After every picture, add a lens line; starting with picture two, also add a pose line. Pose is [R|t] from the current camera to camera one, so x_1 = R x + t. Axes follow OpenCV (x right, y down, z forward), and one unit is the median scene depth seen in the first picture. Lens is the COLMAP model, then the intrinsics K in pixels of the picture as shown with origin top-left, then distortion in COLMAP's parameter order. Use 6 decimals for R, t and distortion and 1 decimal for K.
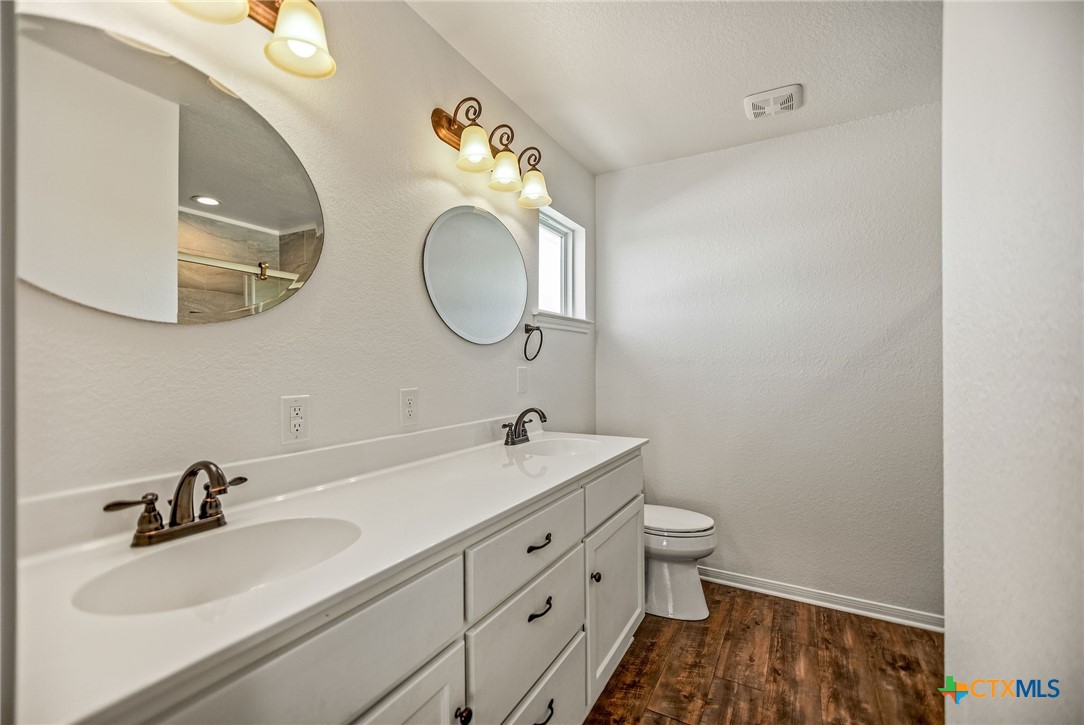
lens RADIAL K [[459.9, 0, 542.0], [0, 459.9, 362.5], [0, 0, 1]] dist [-0.000550, -0.000083]
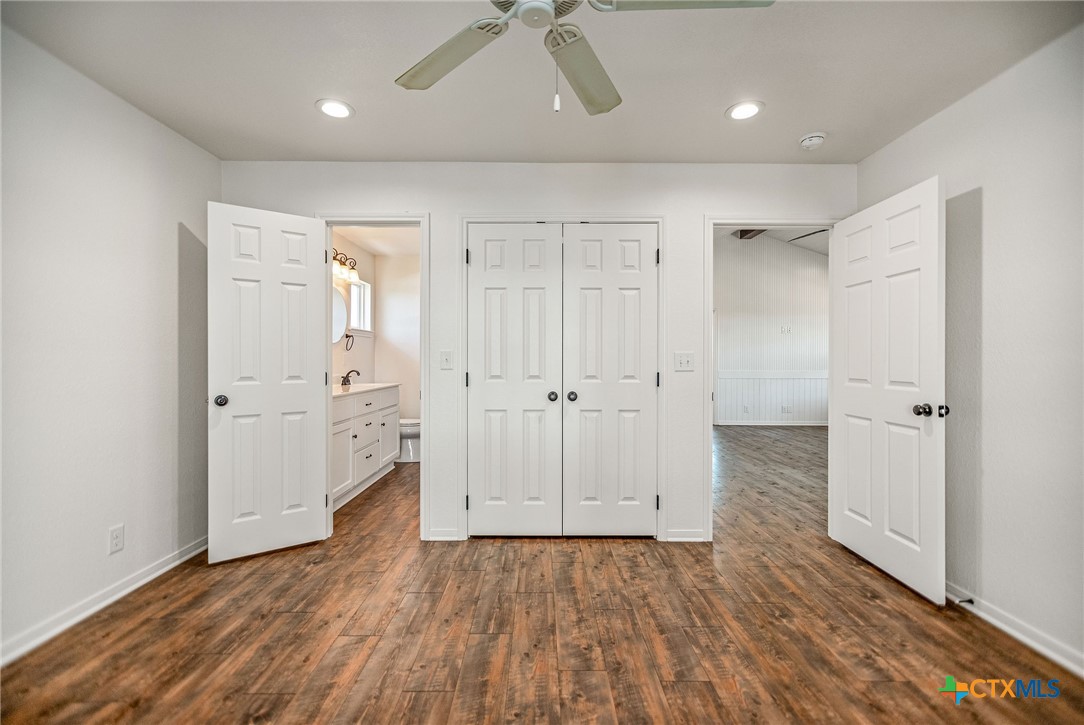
lens RADIAL K [[459.9, 0, 542.0], [0, 459.9, 362.5], [0, 0, 1]] dist [-0.000550, -0.000083]
pose [[0.868714, 0.005325, 0.495286, -0.288031], [-0.011421, 0.999892, 0.009282, 0.020265], [-0.495183, -0.013721, 0.868681, -1.290622]]
